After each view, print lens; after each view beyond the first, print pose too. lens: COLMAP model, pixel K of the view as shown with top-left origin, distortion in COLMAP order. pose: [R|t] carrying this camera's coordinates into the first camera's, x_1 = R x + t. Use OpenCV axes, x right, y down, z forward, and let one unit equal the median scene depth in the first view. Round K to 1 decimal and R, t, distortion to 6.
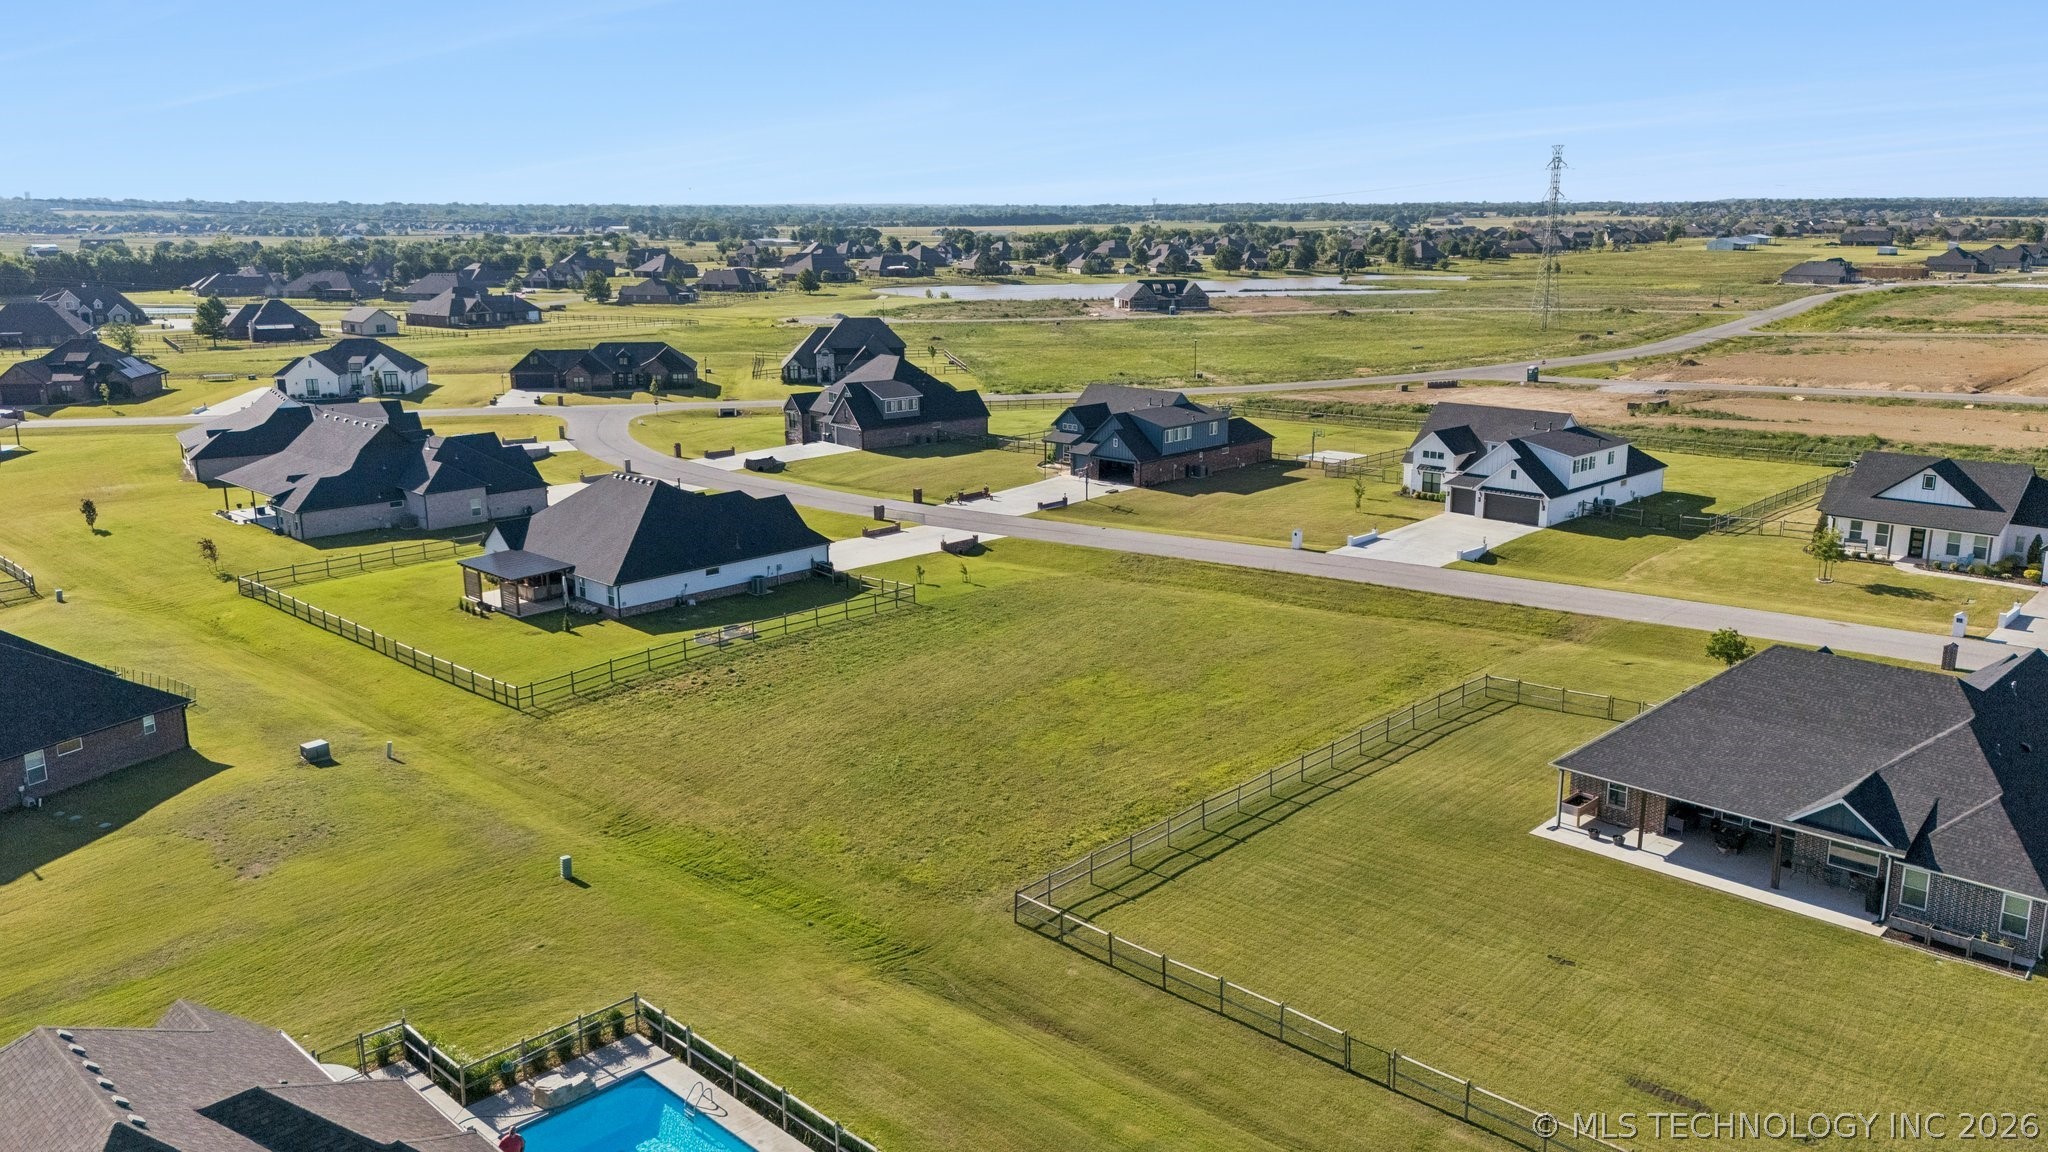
lens RADIAL K [[1508.2, 0, 1015.3], [0, 1508.2, 583.7], [0, 0, 1]] dist [0.109334, -0.137004]
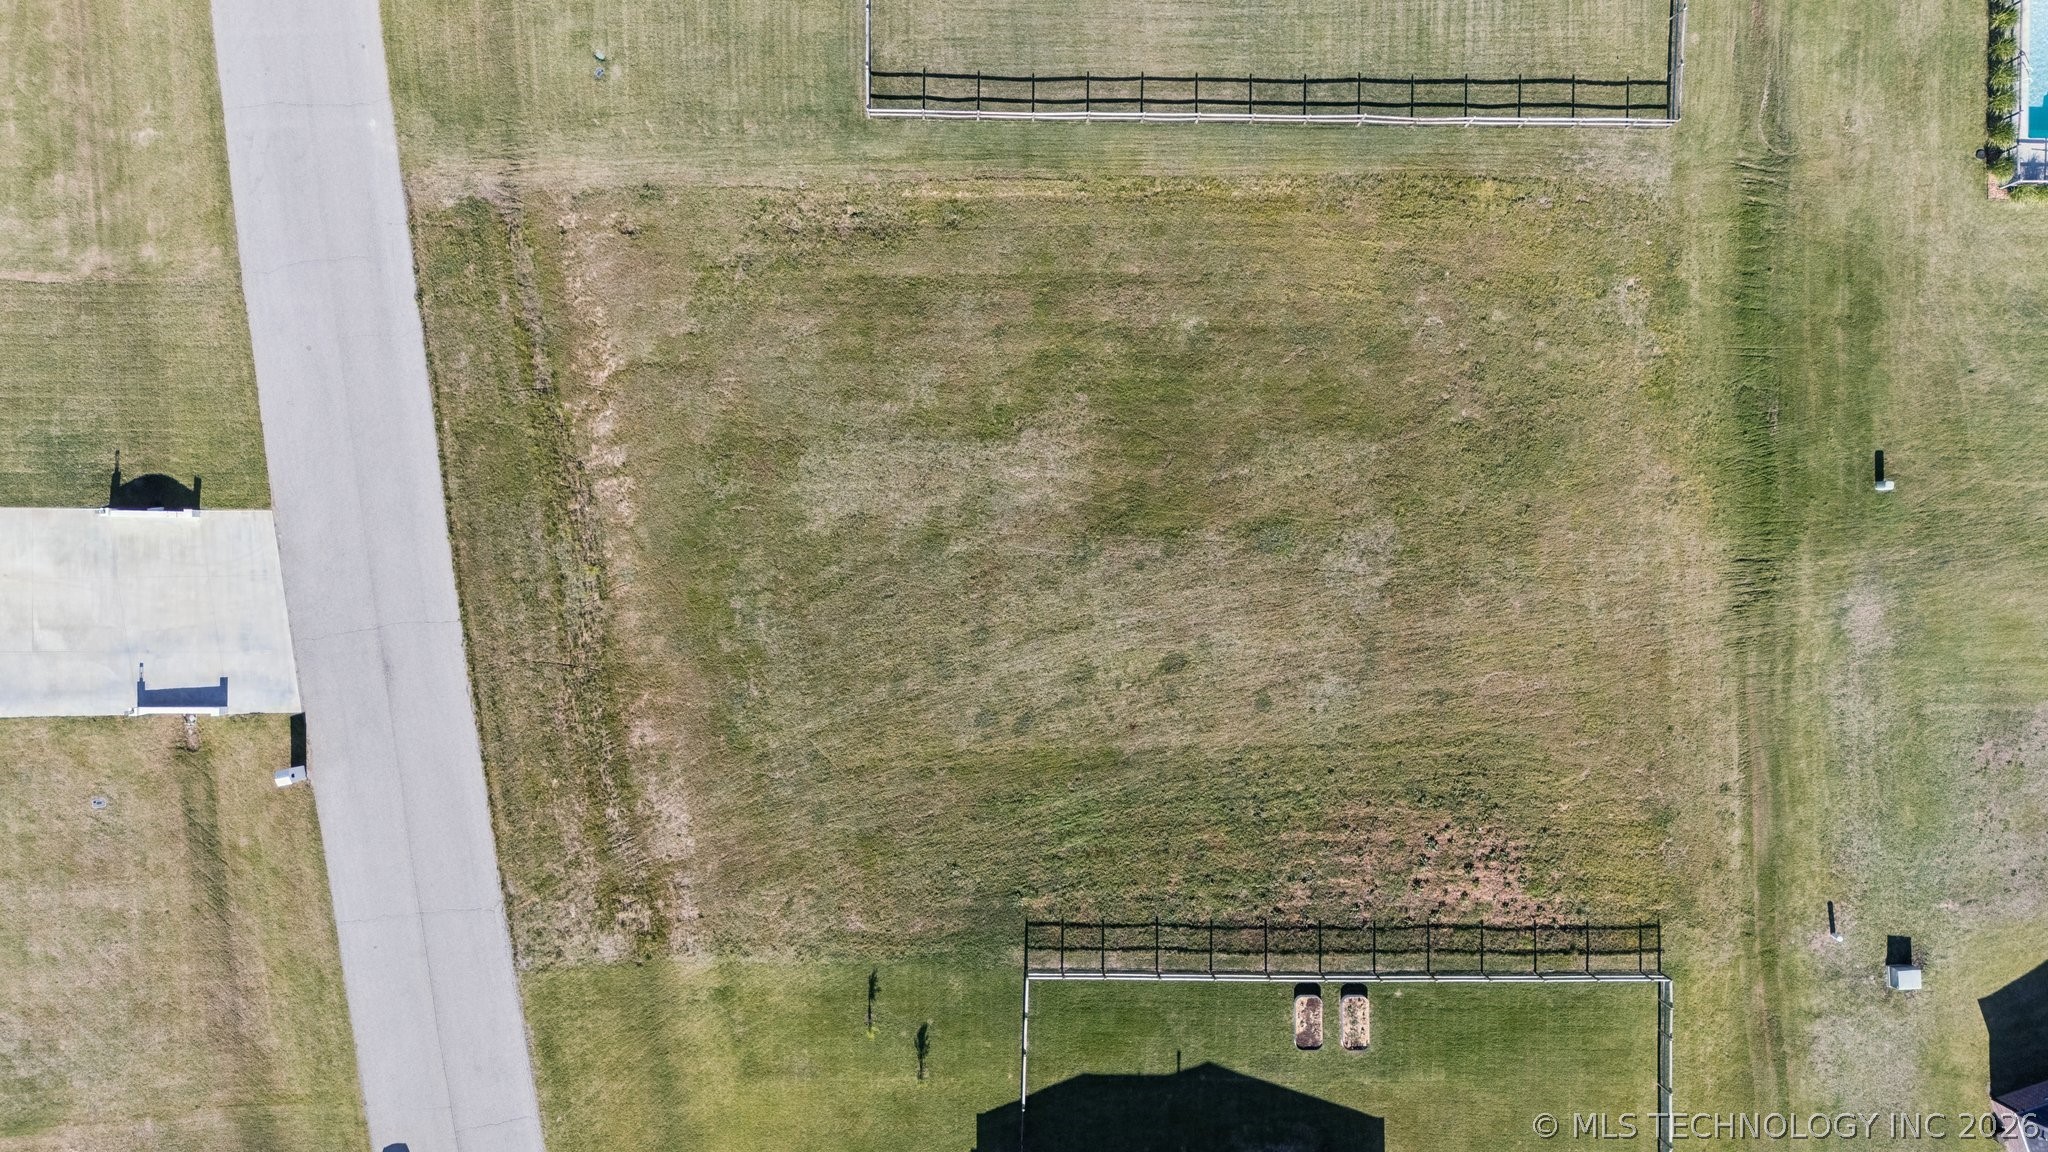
lens RADIAL K [[1508.2, 0, 1015.3], [0, 1508.2, 583.7], [0, 0, 1]] dist [0.109334, -0.137004]
pose [[-0.697875, -0.716218, -0.001191, 0.059737], [0.173711, -0.170875, 0.969859, -0.627064], [-0.694834, 0.676634, 0.243665, 0.755146]]
